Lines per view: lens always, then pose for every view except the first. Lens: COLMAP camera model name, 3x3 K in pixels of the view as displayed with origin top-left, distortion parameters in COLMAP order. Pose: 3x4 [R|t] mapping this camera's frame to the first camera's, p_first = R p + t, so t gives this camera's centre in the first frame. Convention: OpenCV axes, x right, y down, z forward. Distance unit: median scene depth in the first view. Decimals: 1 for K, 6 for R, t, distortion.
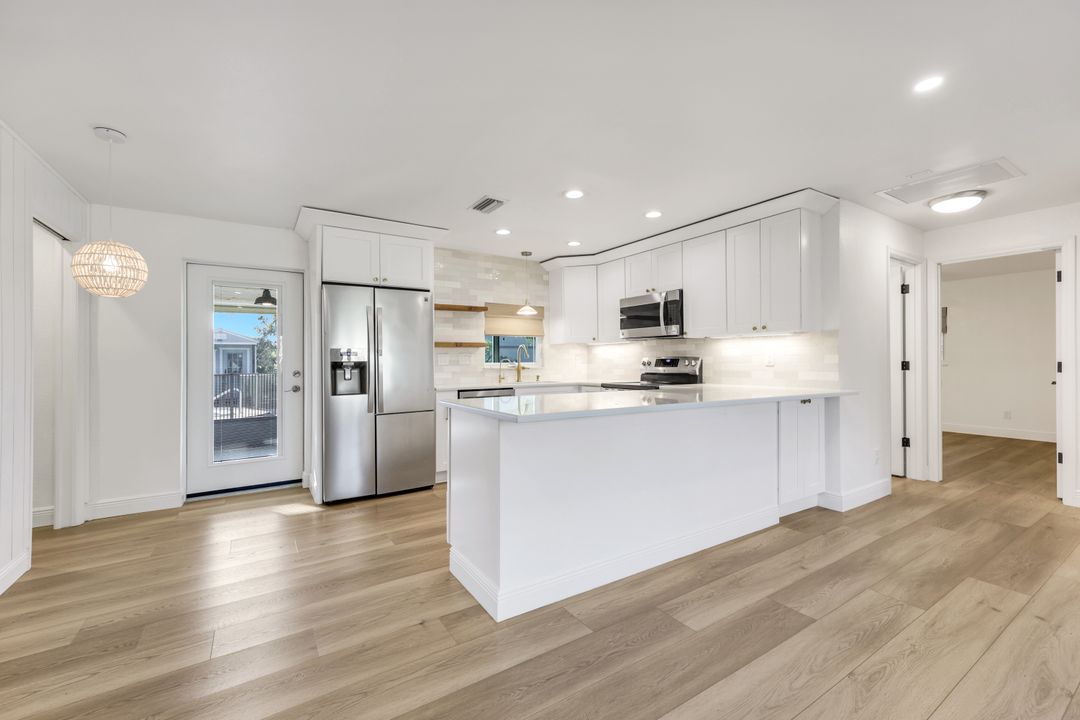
lens RADIAL K [[443.4, 0, 543.4], [0, 443.4, 361.1], [0, 0, 1]] dist [-0.001648, 0.000022]
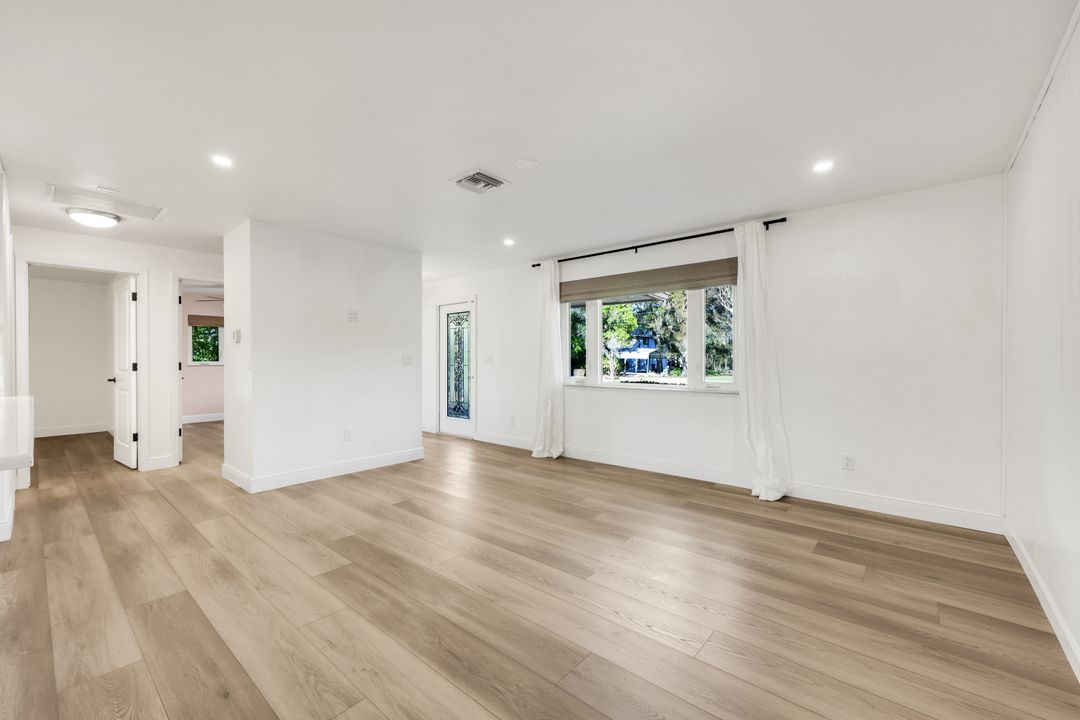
lens RADIAL K [[443.4, 0, 530.1], [0, 443.4, 365.3], [0, 0, 1]] dist [-0.001648, 0.000022]
pose [[-0.271700, -0.006577, 0.962360, -0.347747], [0.006012, 0.999946, 0.008531, 0.003491], [-0.962363, 0.008104, -0.271646, 0.224818]]
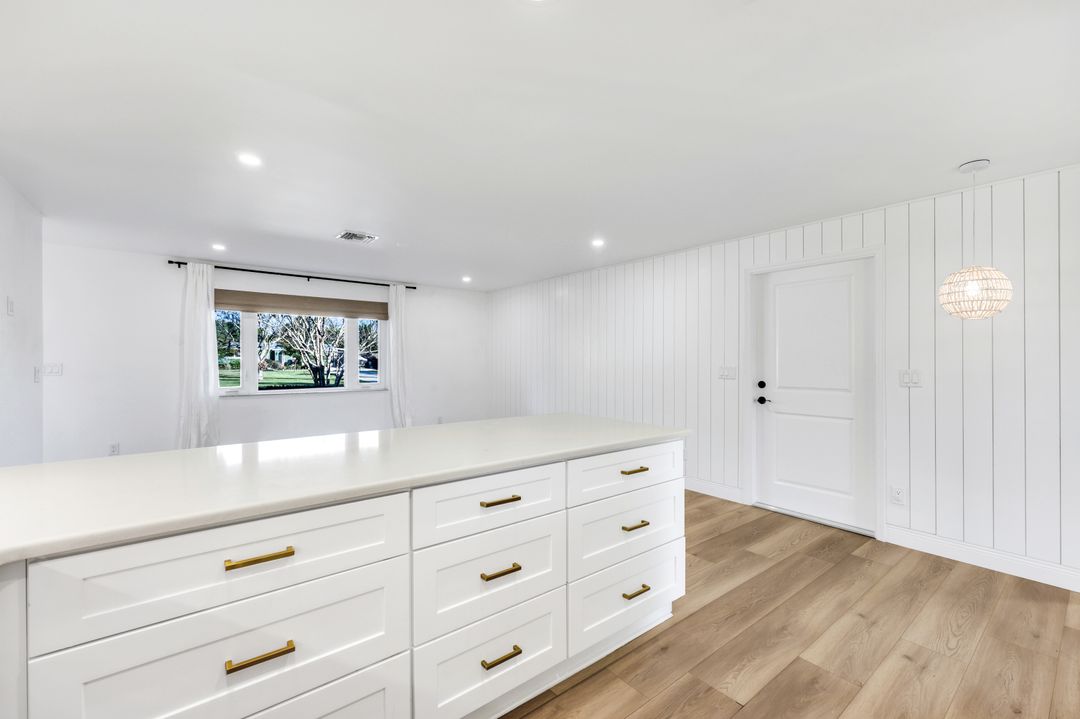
lens RADIAL K [[443.4, 0, 544.6], [0, 443.4, 361.8], [0, 0, 1]] dist [-0.001648, 0.000022]
pose [[-0.996366, 0.003225, -0.085109, 0.076810], [0.002610, 0.999970, 0.007339, -0.030977], [0.085130, 0.007090, -0.996345, 1.136188]]
